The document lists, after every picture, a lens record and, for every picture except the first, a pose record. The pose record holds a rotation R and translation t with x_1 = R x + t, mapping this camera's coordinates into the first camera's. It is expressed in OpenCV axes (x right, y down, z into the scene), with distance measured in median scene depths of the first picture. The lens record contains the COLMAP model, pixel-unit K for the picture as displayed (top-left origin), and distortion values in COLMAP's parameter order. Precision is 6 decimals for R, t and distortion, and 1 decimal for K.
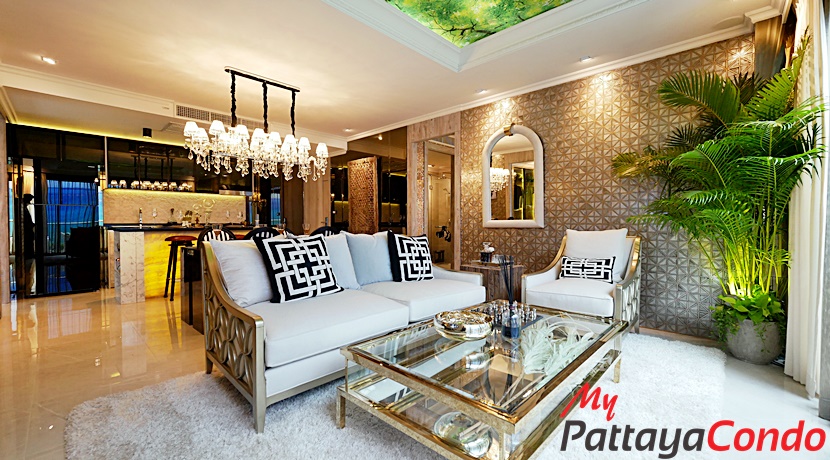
lens RADIAL K [[341.0, 0, 405.6], [0, 341.0, 230.5], [0, 0, 1]] dist [-0.000593, -0.000018]
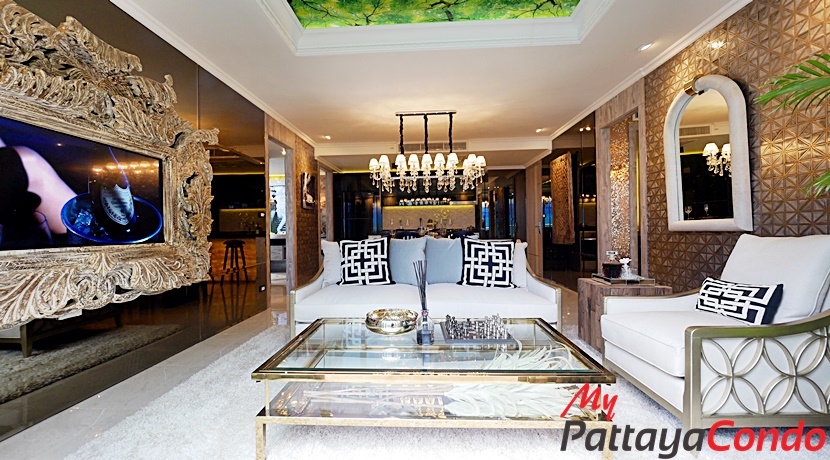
lens RADIAL K [[341.0, 0, 405.6], [0, 341.0, 230.5], [0, 0, 1]] dist [-0.000593, -0.000018]
pose [[0.655617, -0.007172, -0.755059, 0.582400], [-0.002134, 0.999933, -0.011352, -0.001634], [0.755090, 0.009054, 0.655558, 0.174010]]
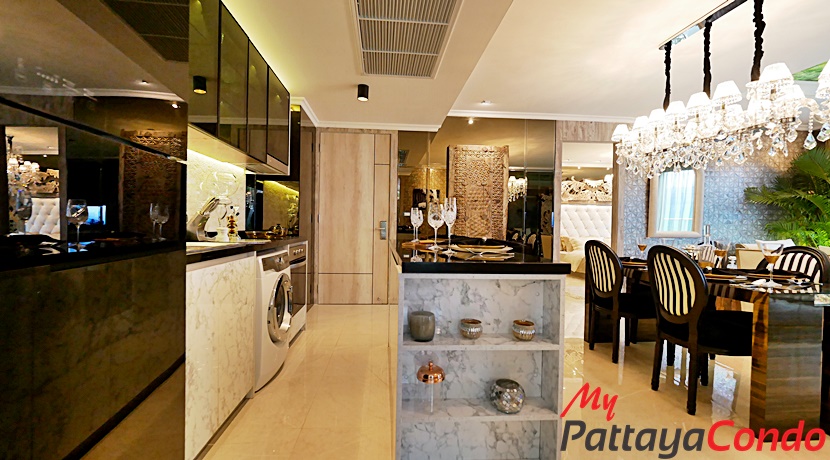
lens RADIAL K [[341.0, 0, 405.6], [0, 341.0, 230.5], [0, 0, 1]] dist [-0.000593, -0.000018]
pose [[0.666481, 0.007771, 0.745481, -1.584783], [0.002217, 0.999921, -0.012405, -0.028409], [-0.745518, 0.009920, 0.666411, 1.251230]]
